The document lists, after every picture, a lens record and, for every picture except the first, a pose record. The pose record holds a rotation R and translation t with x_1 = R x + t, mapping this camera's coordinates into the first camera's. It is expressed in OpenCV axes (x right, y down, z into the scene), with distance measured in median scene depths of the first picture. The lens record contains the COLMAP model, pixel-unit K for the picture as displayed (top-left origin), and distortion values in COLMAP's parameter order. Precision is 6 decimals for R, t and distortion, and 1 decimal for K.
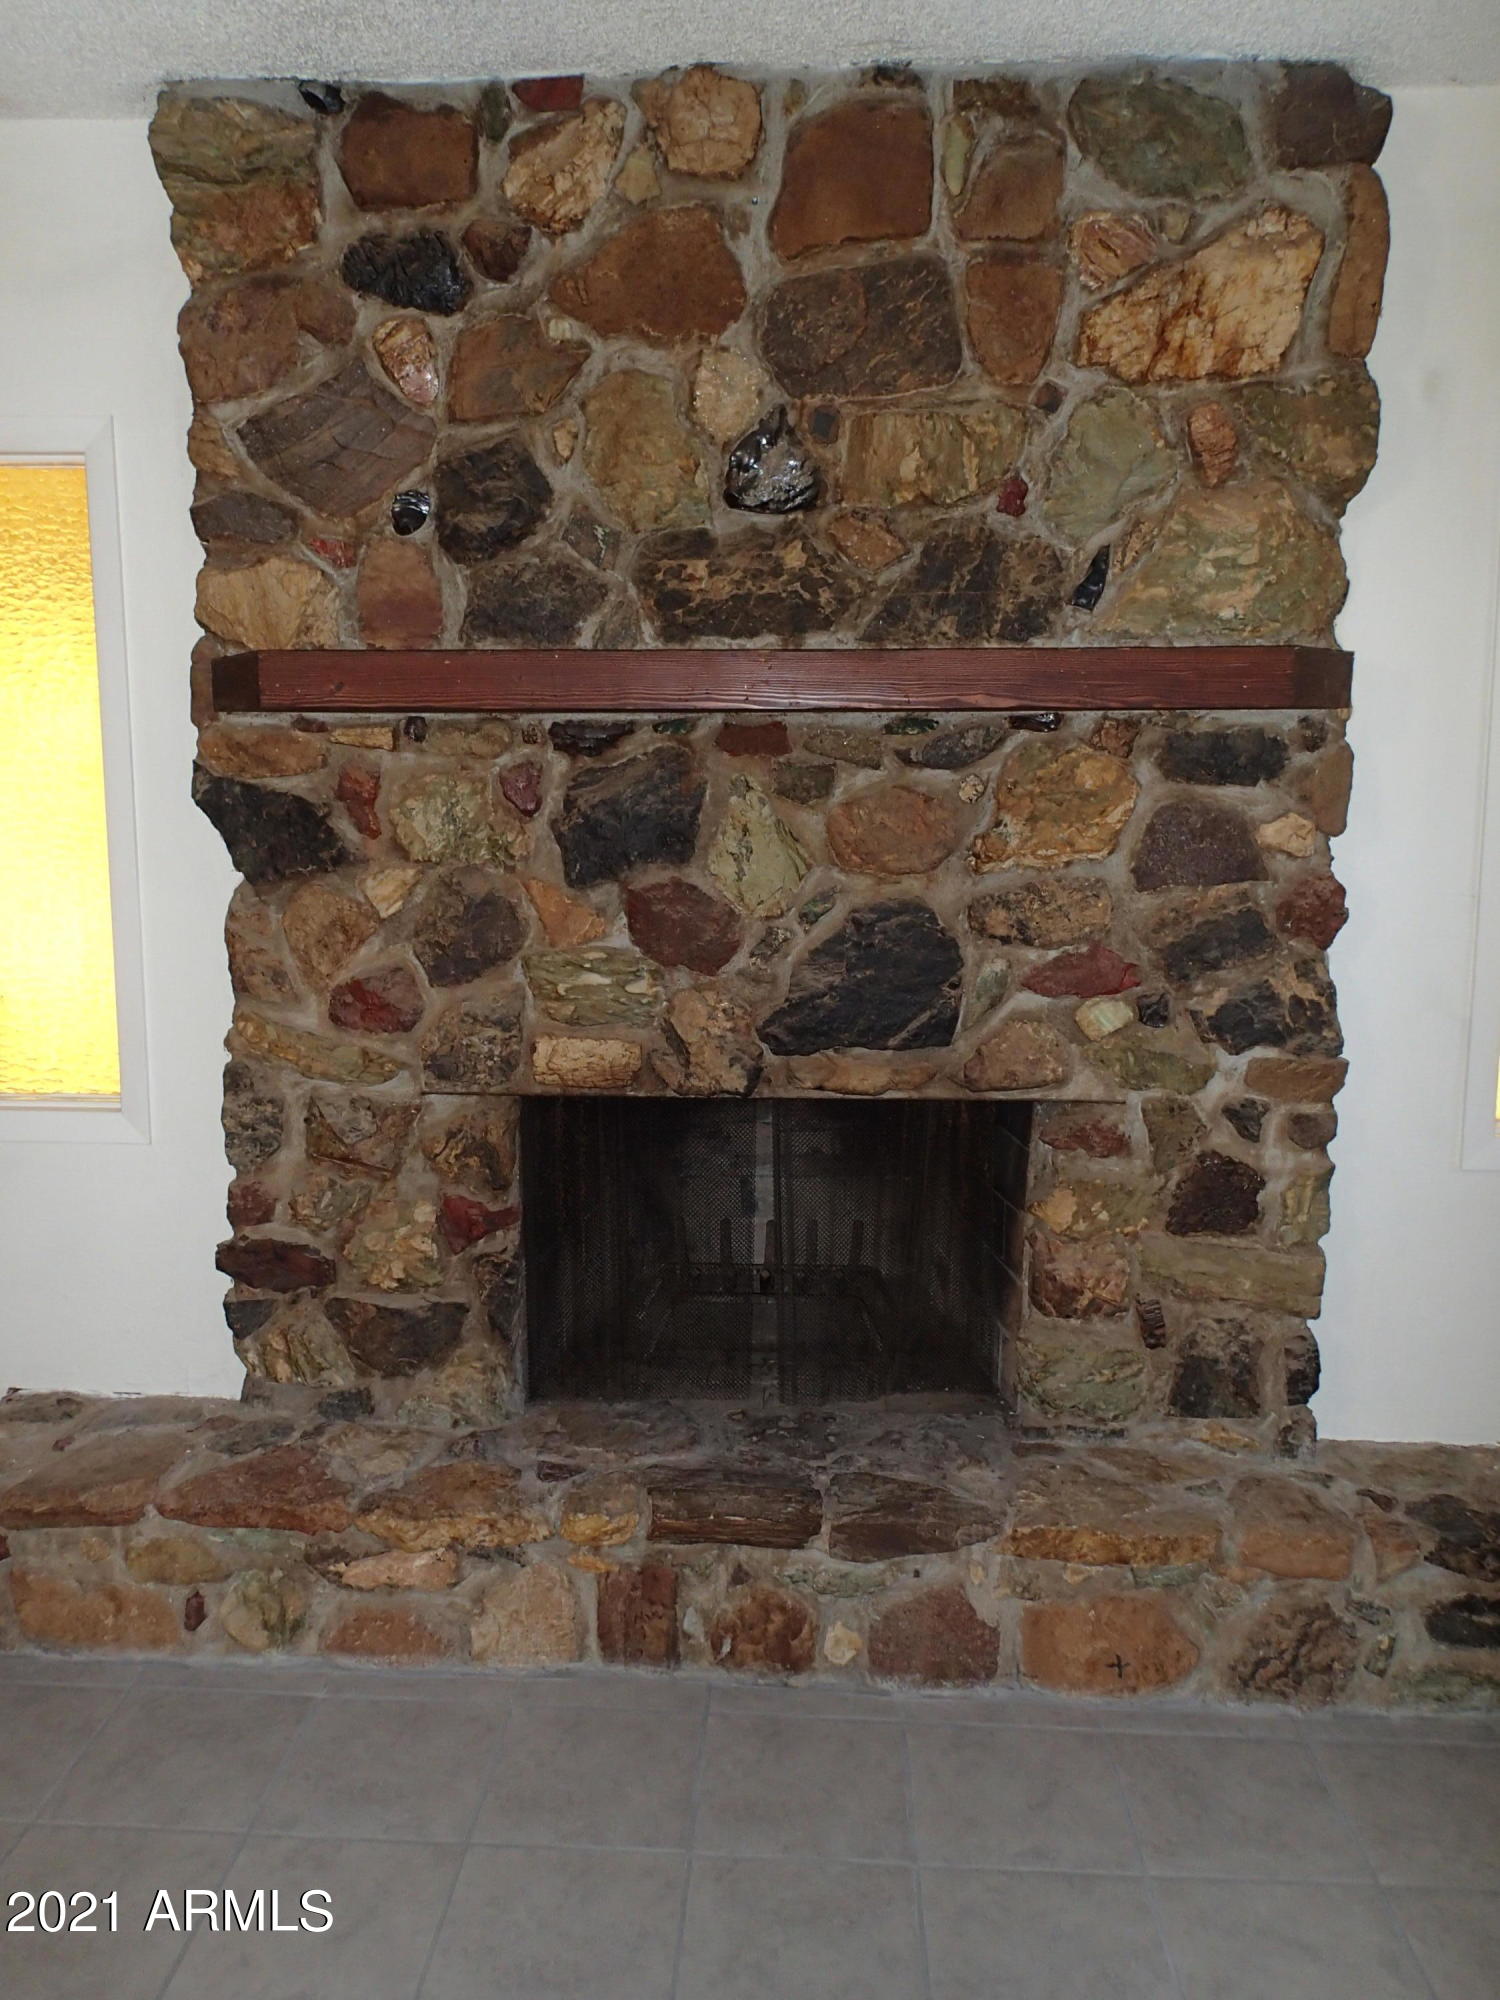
lens RADIAL K [[1468.3, 0, 746.7], [0, 1468.3, 989.9], [0, 0, 1]] dist [0.008679, -0.000850]
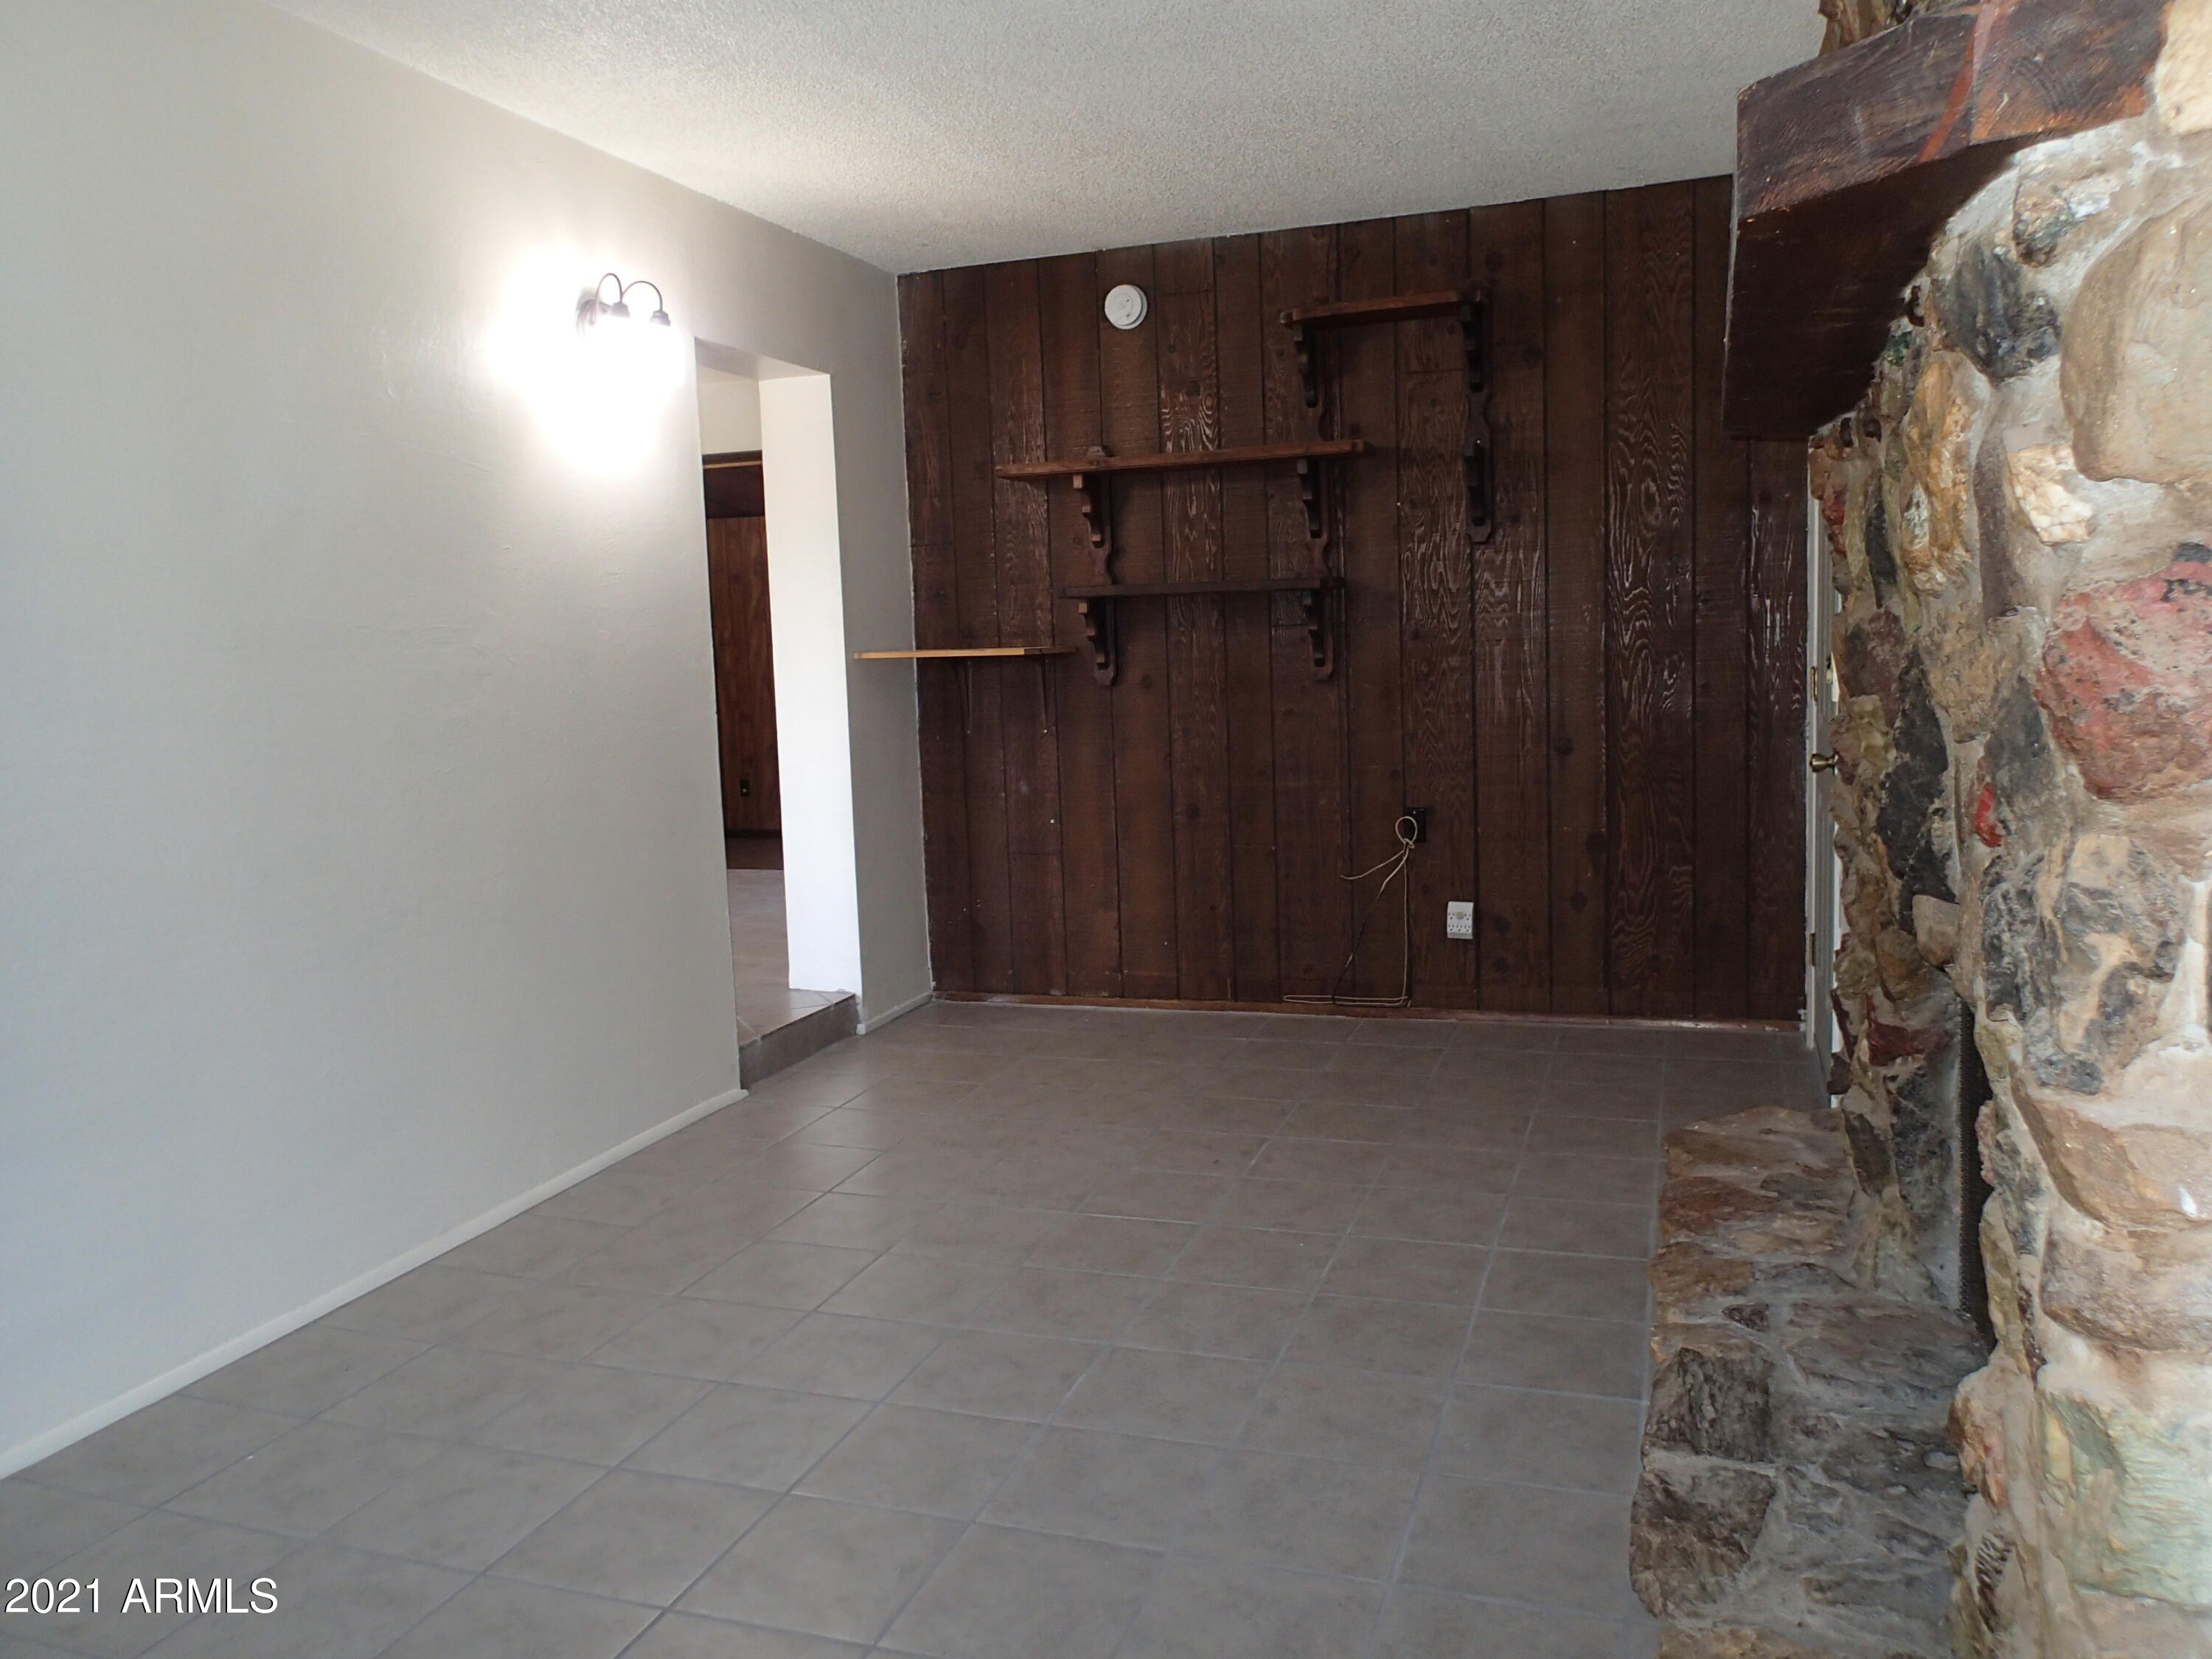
lens RADIAL K [[1623.9, 0, 1106.0], [0, 1623.9, 829.5], [0, 0, 1]] dist [0.008679, -0.000850]
pose [[-0.284730, 0.117098, -0.951429, 0.832519], [-0.108781, 0.982153, 0.153434, -0.042866], [0.952416, 0.147185, -0.266911, 0.879502]]
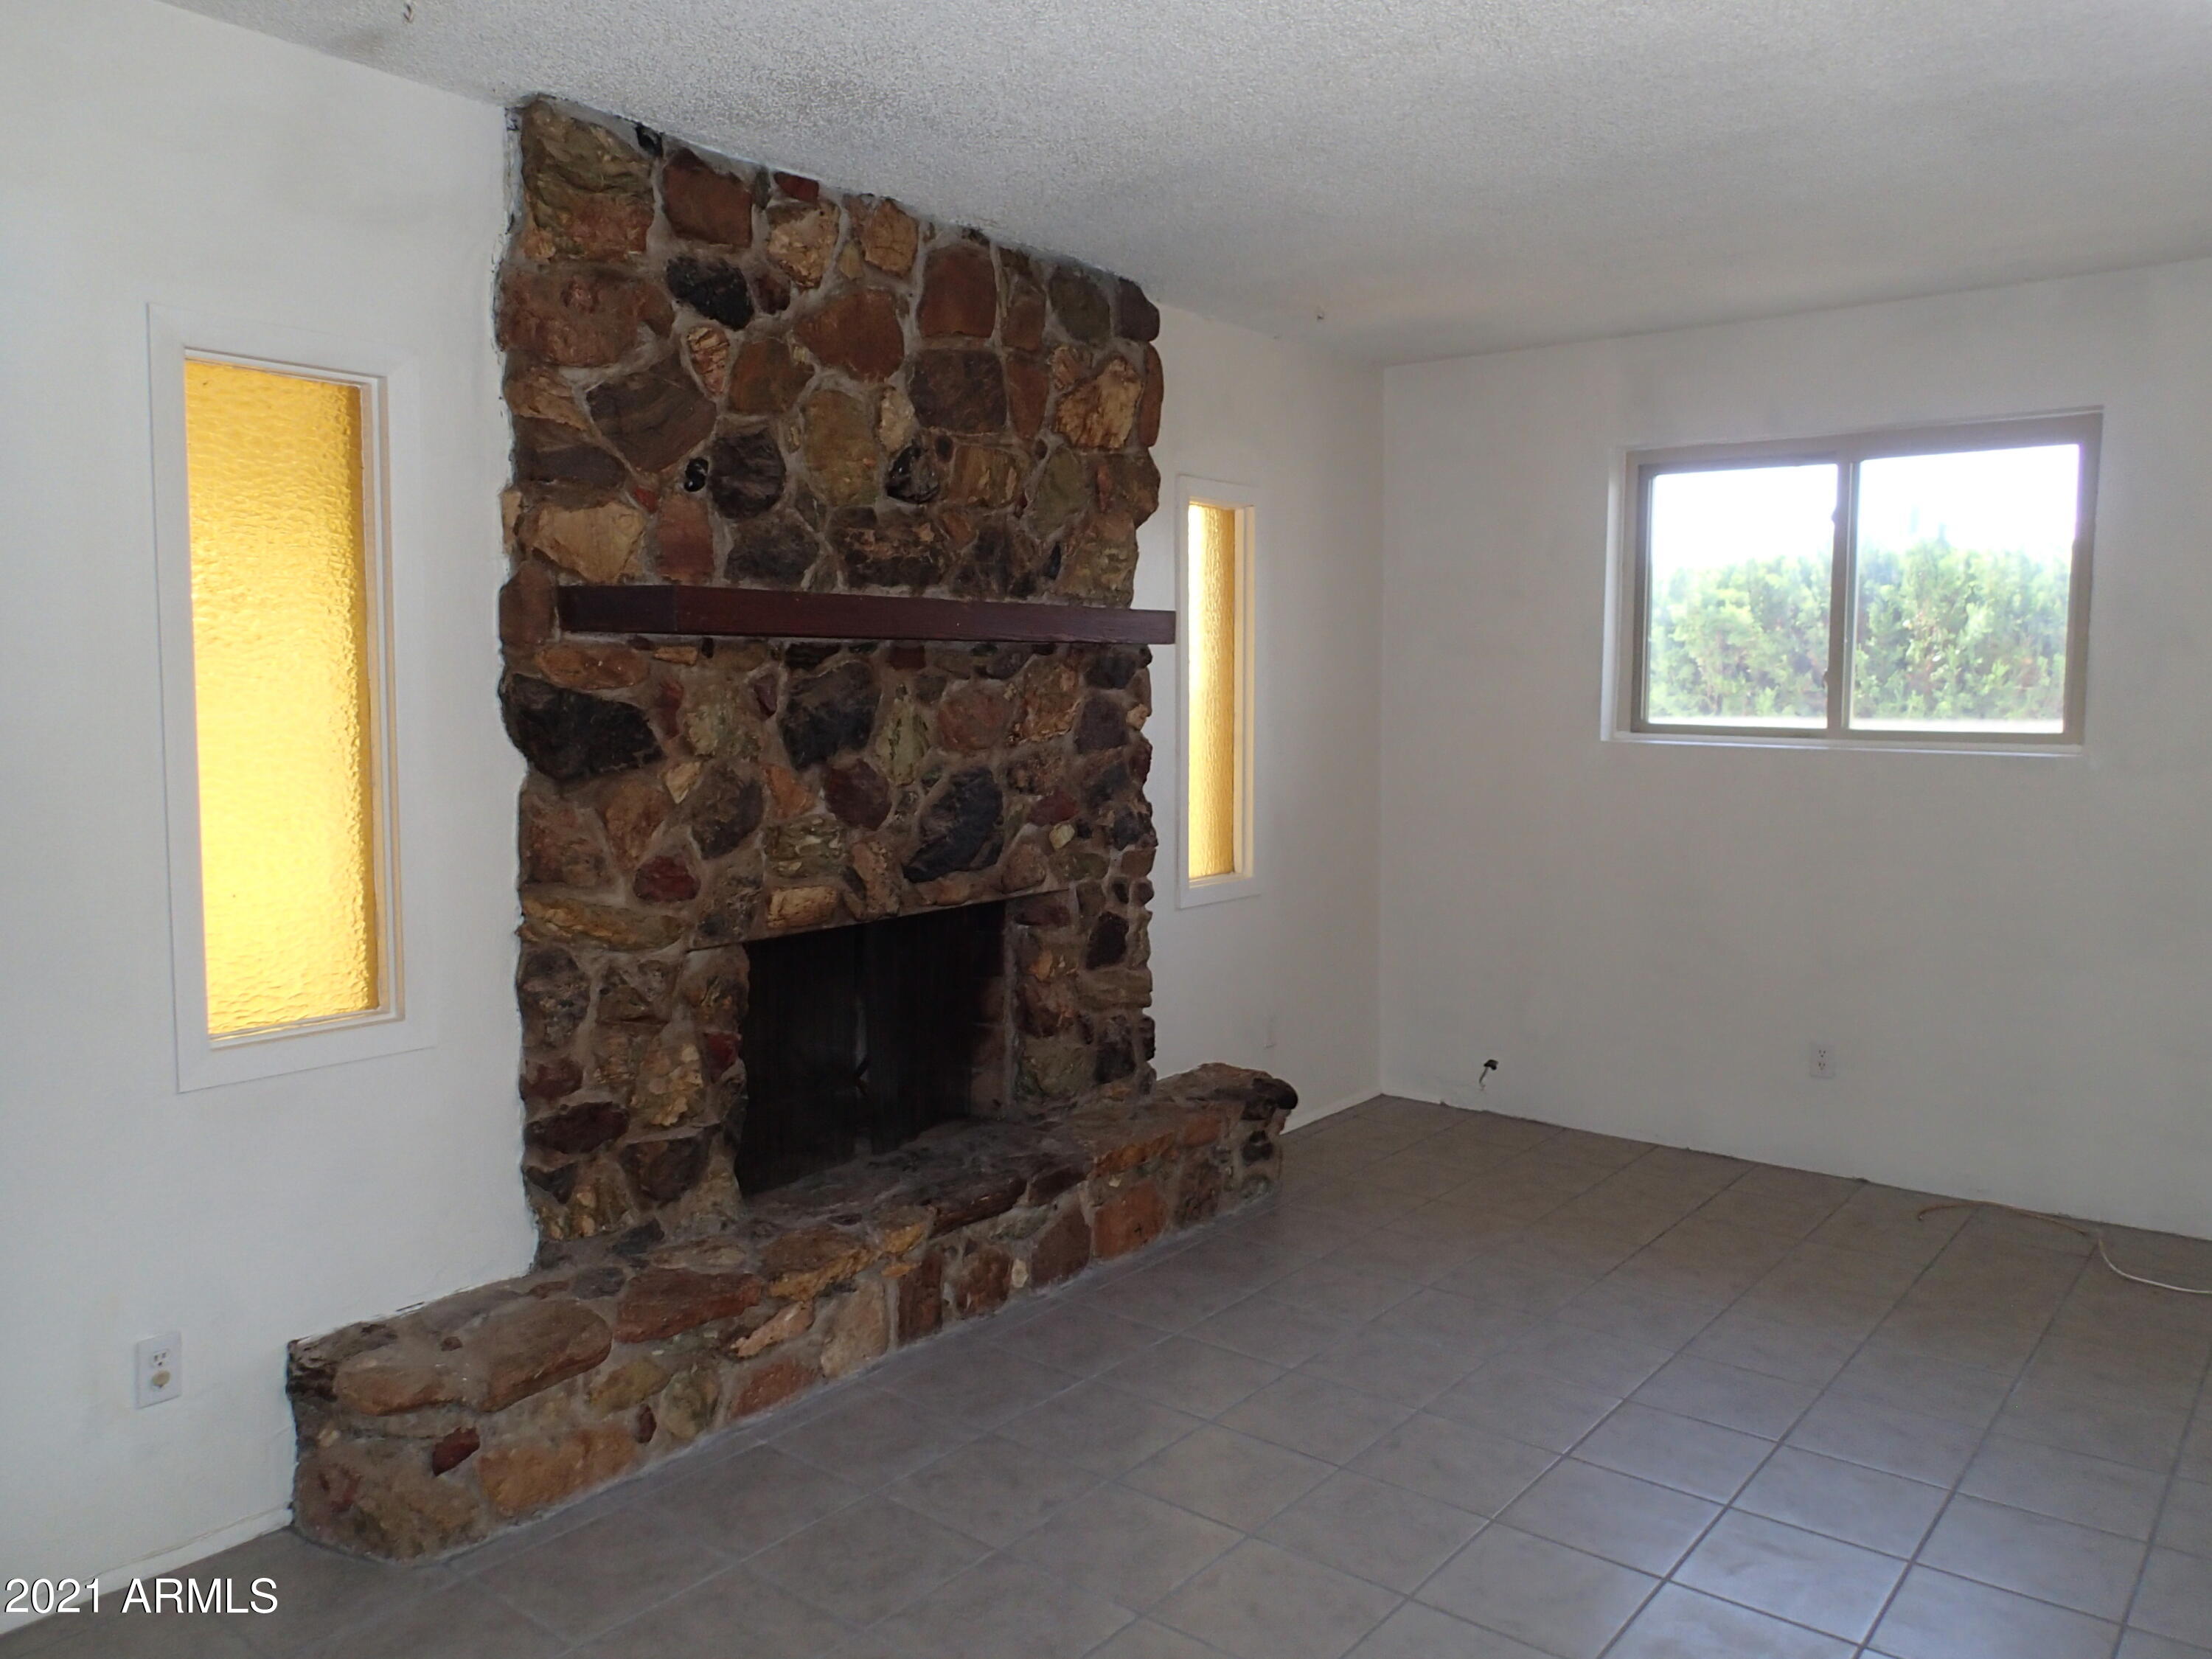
lens RADIAL K [[1623.9, 0, 1106.0], [0, 1623.9, 829.5], [0, 0, 1]] dist [0.008679, -0.000850]
pose [[0.578234, -0.078894, 0.812048, -1.160547], [0.117004, 0.993044, 0.013163, -0.005450], [-0.807438, 0.087401, 0.583443, -0.051268]]
